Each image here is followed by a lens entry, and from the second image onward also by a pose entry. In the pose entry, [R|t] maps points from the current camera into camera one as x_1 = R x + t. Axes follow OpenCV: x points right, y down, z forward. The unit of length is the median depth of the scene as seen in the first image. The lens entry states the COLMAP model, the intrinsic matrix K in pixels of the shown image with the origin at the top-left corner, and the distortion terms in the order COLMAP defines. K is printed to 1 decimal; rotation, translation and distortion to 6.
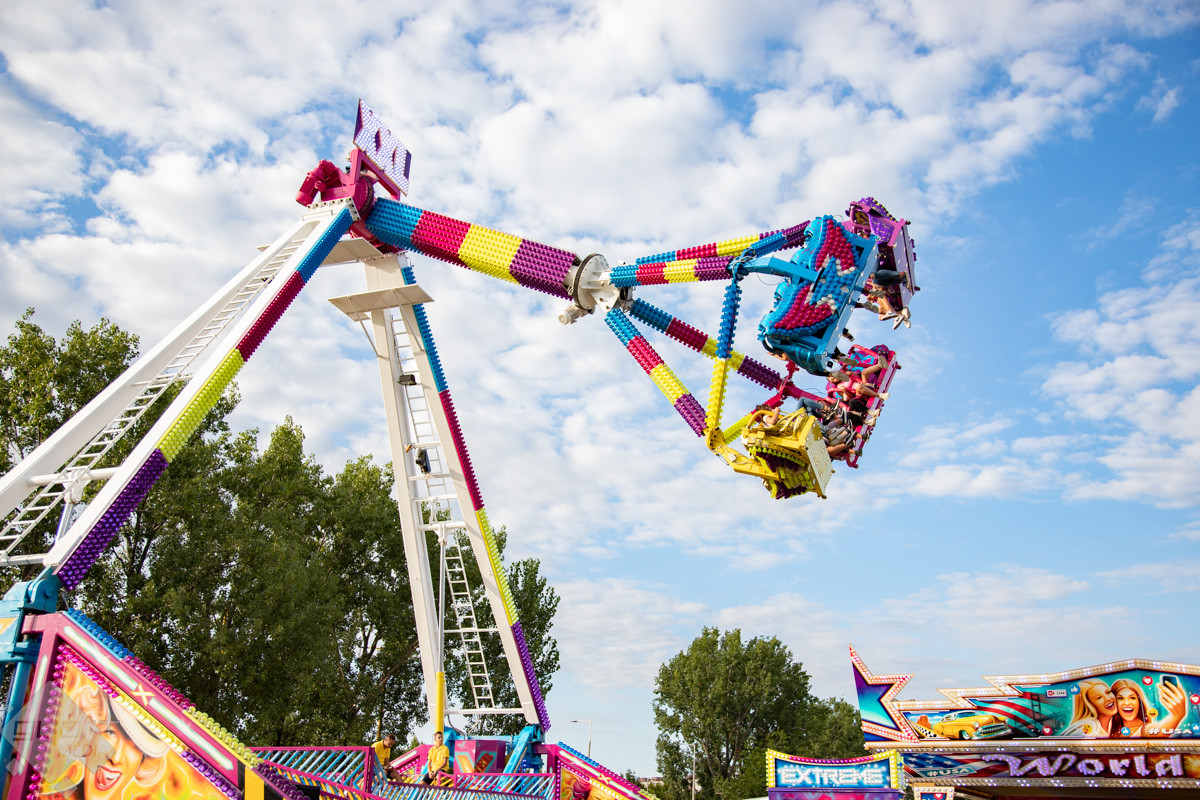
lens RADIAL K [[1120.6, 0, 600.0], [0, 1120.6, 400.0], [0, 0, 1]] dist [-0.012358, 0.013150]
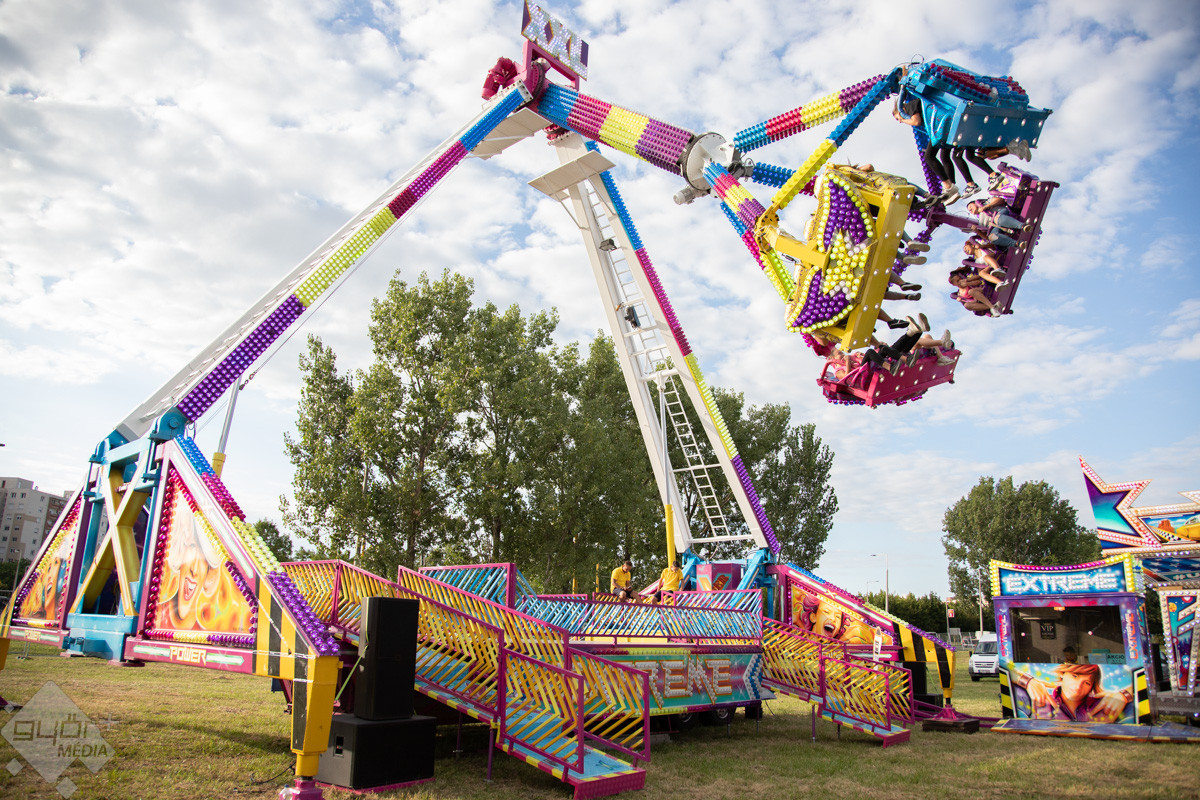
lens RADIAL K [[827.3, 0, 600.0], [0, 827.3, 400.0], [0, 0, 1]] dist [-0.127829, 0.072484]
pose [[0.934269, -0.099247, -0.342478, 0.077143], [0.126725, 0.990196, 0.058752, 0.078486], [0.333289, -0.098291, 0.937687, 0.209112]]
